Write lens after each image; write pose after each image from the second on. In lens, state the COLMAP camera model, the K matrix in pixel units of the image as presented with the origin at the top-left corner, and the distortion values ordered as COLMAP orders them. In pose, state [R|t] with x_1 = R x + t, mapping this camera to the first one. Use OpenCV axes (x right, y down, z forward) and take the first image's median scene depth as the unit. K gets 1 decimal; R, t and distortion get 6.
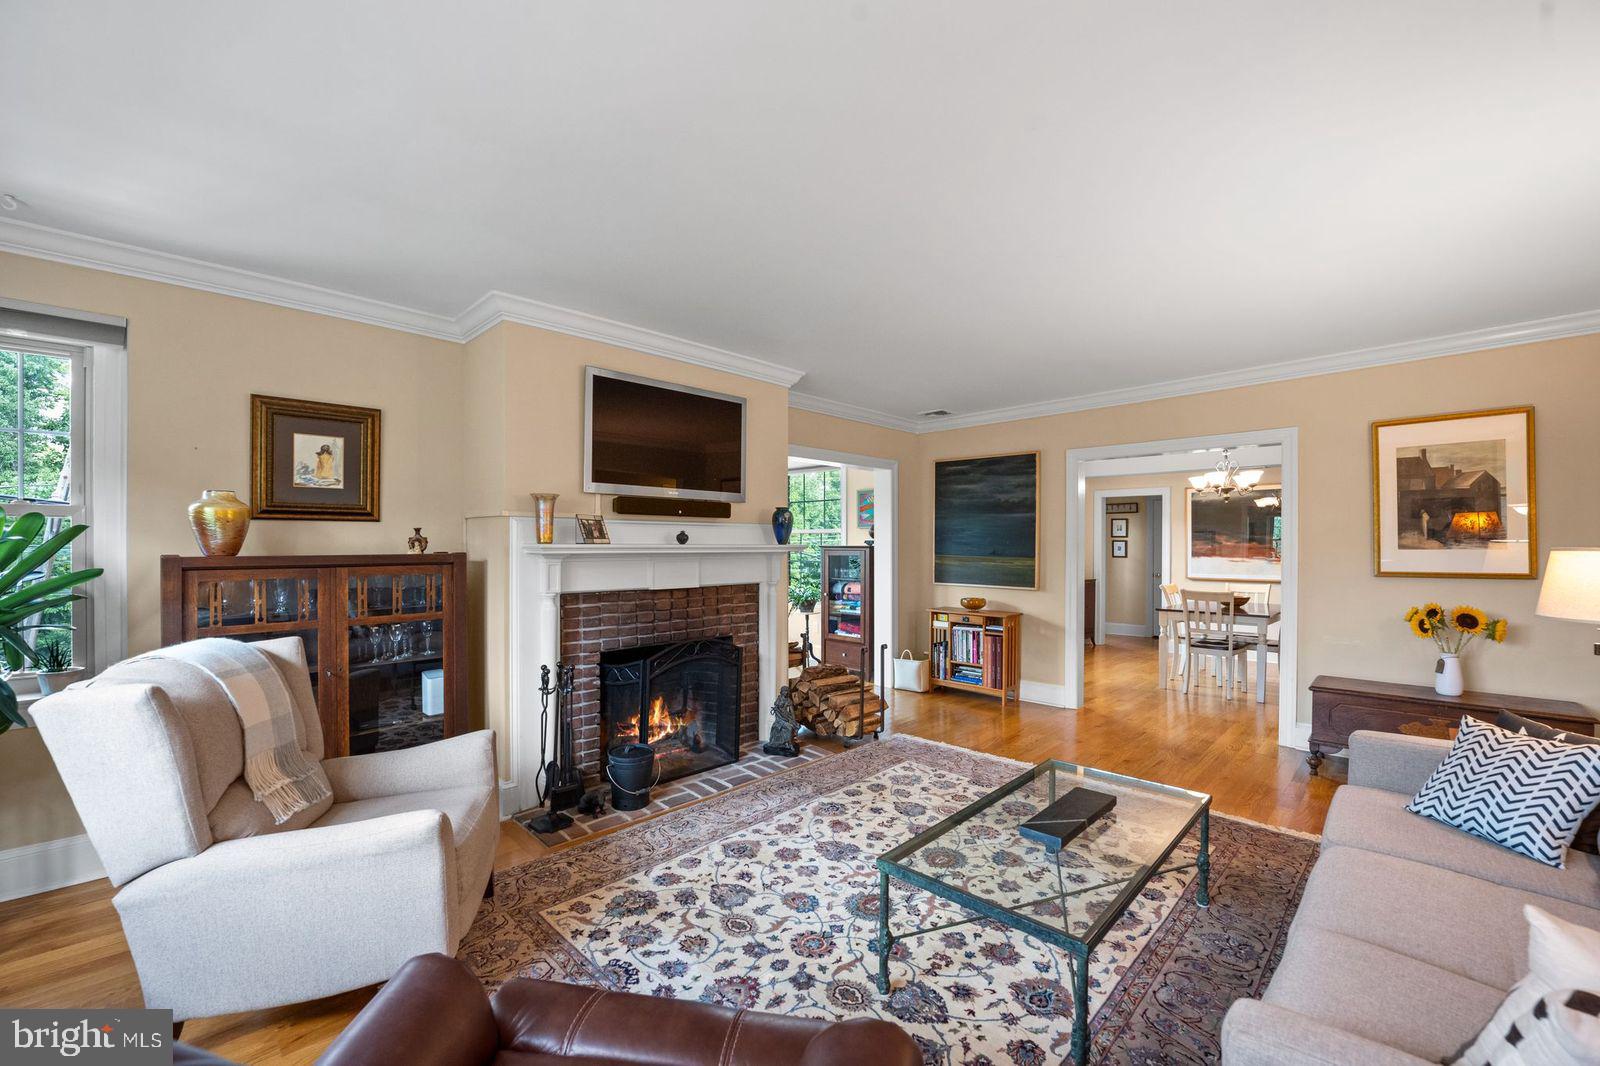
lens RADIAL K [[645.8, 0, 808.3], [0, 645.8, 547.4], [0, 0, 1]] dist [-0.026766, 0.001482]
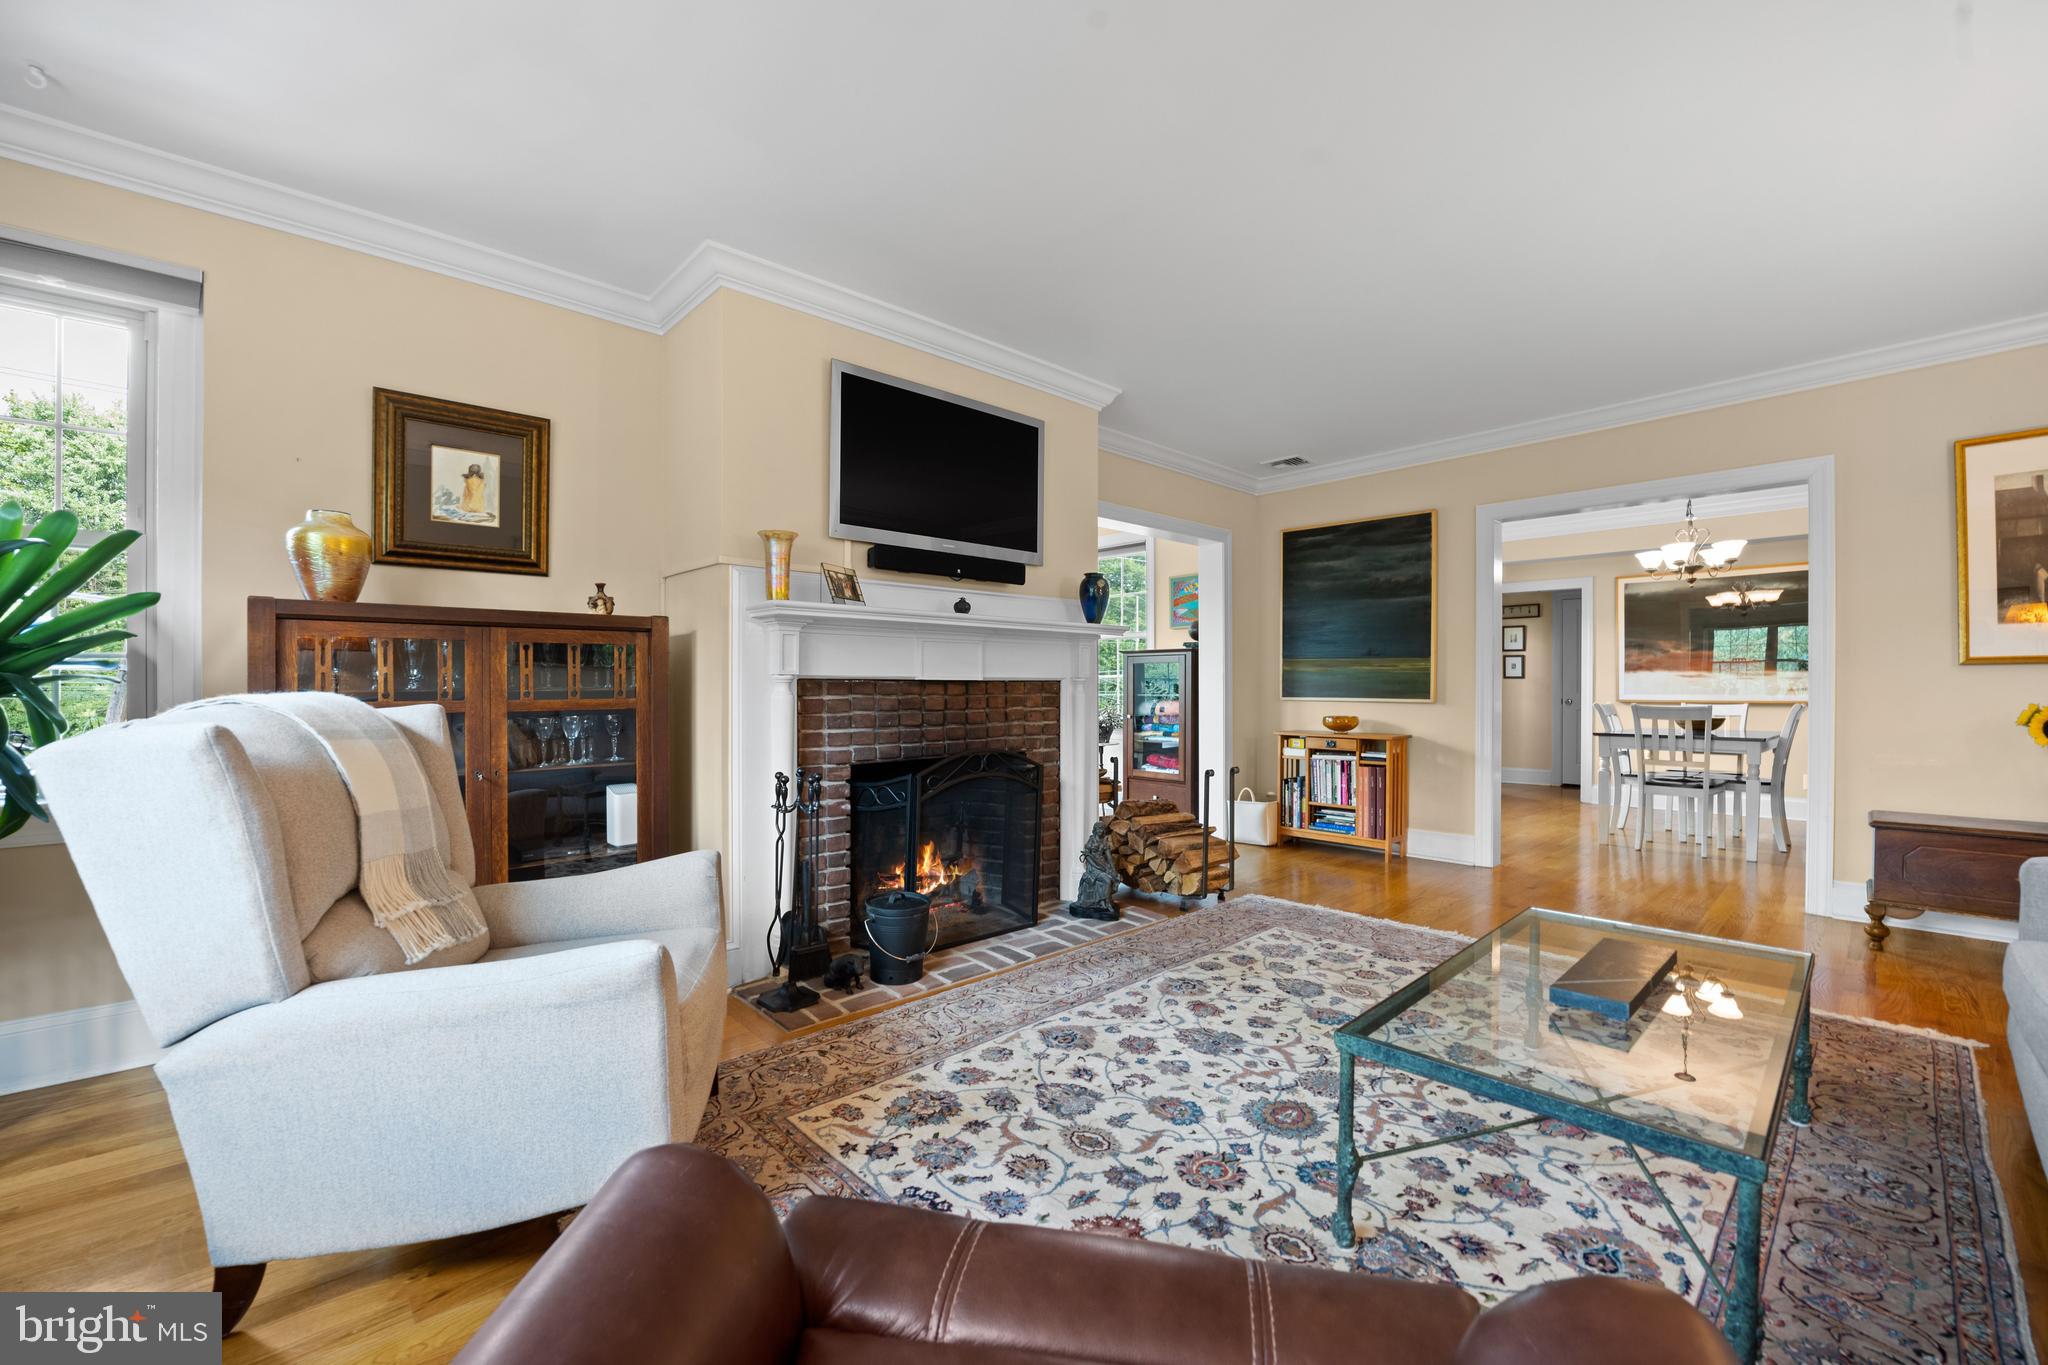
lens RADIAL K [[826.7, 0, 1032.7], [0, 826.7, 690.0], [0, 0, 1]] dist [-0.026766, 0.001482]
pose [[0.999136, -0.000225, -0.041558, -0.097262], [0.000274, 0.999999, 0.001184, 0.091671], [0.041558, -0.001194, 0.999135, 0.113493]]
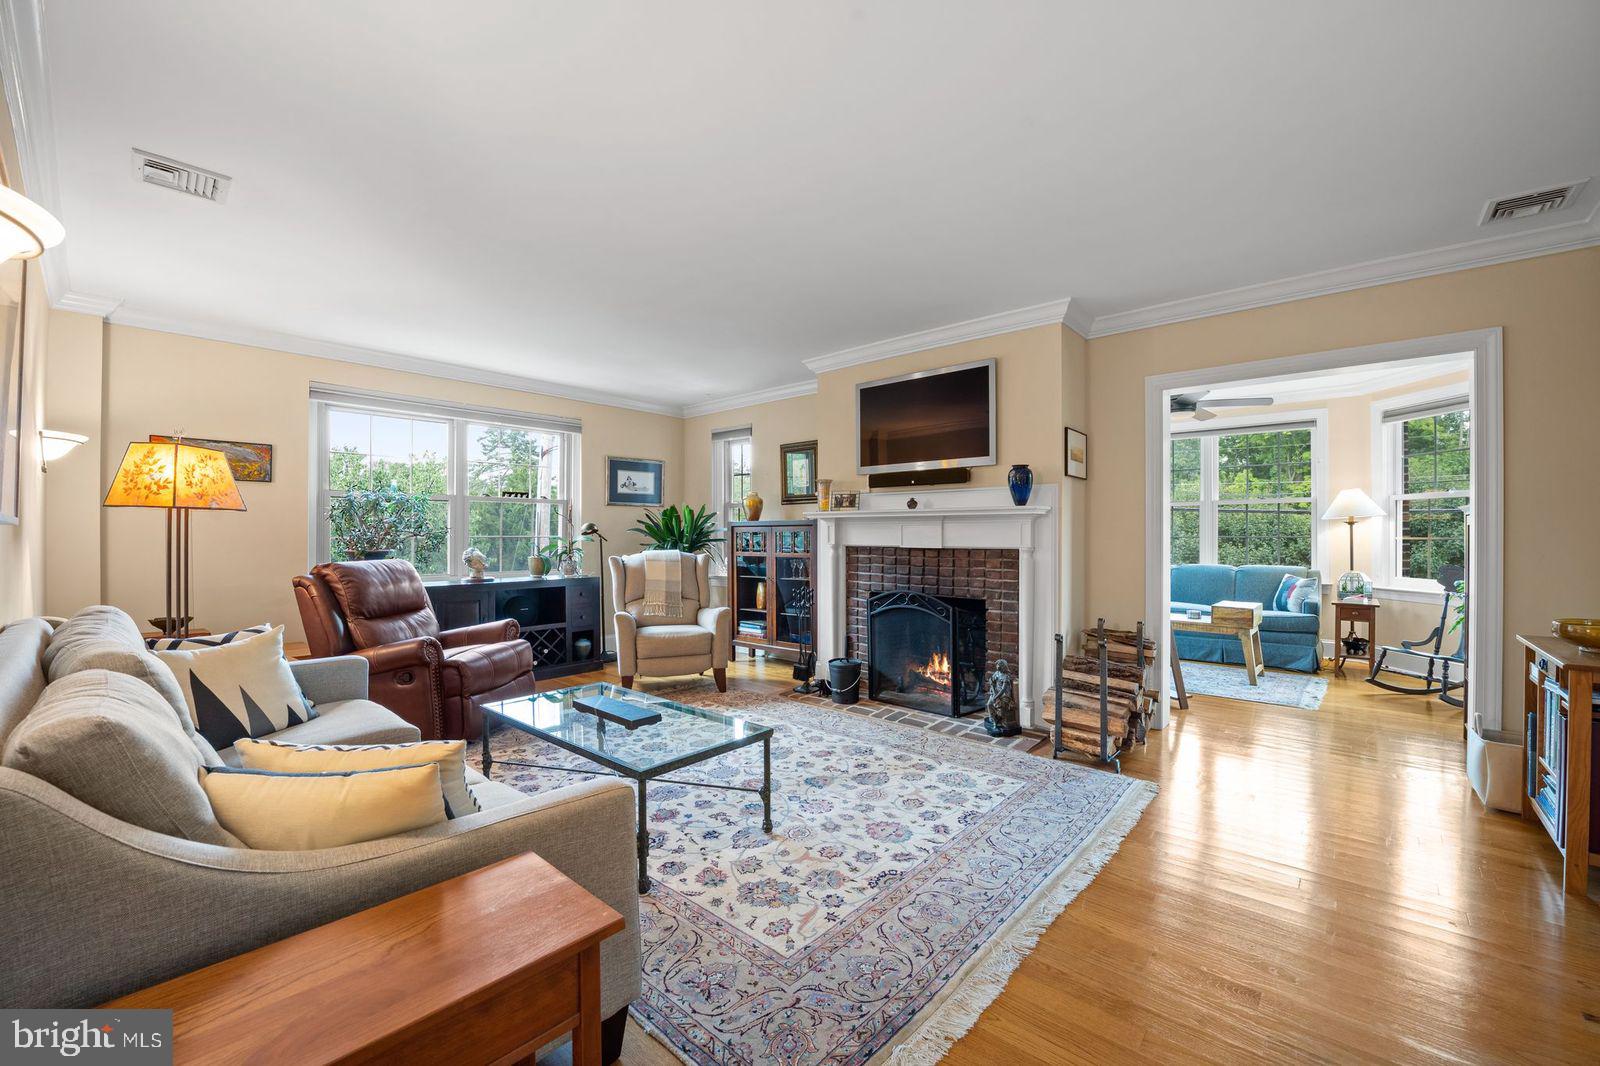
lens RADIAL K [[645.8, 0, 800.0], [0, 645.8, 531.4], [0, 0, 1]] dist [-0.026766, 0.001482]
pose [[0.047947, -0.002739, -0.998846, 1.172768], [-0.002967, 0.999991, -0.002885, 0.047527], [0.998845, 0.003102, 0.047939, 0.902713]]
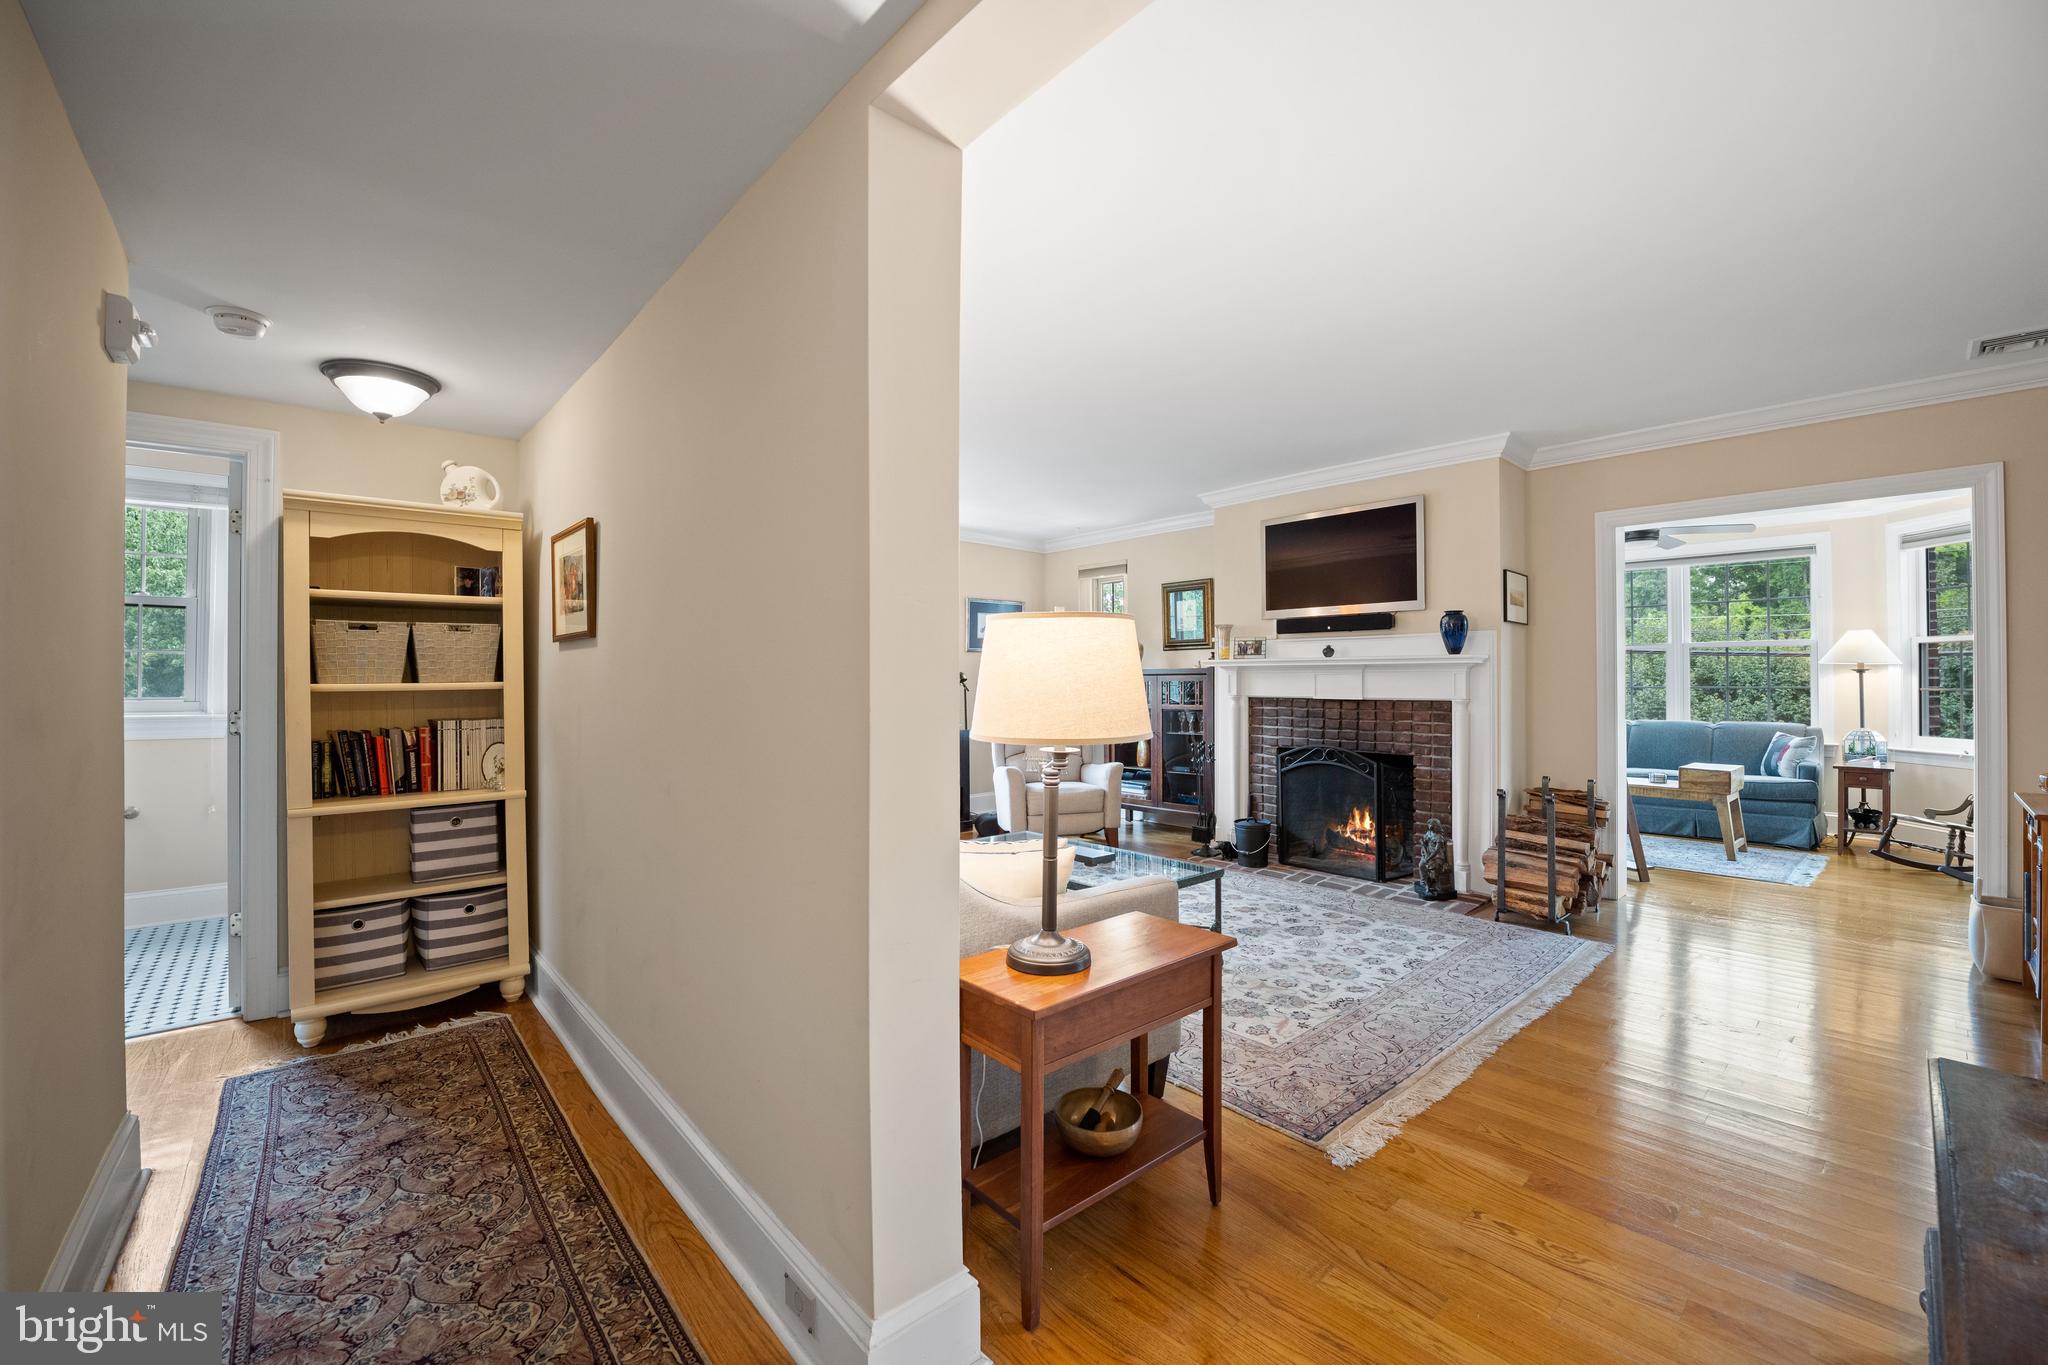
lens RADIAL K [[826.7, 0, 1025.5], [0, 826.7, 669.7], [0, 0, 1]] dist [-0.026766, 0.001482]
pose [[-0.068588, -0.014079, -0.997546, 1.484292], [-0.003172, 0.999898, -0.013894, 0.044012], [0.997640, 0.002211, -0.068626, 0.715866]]
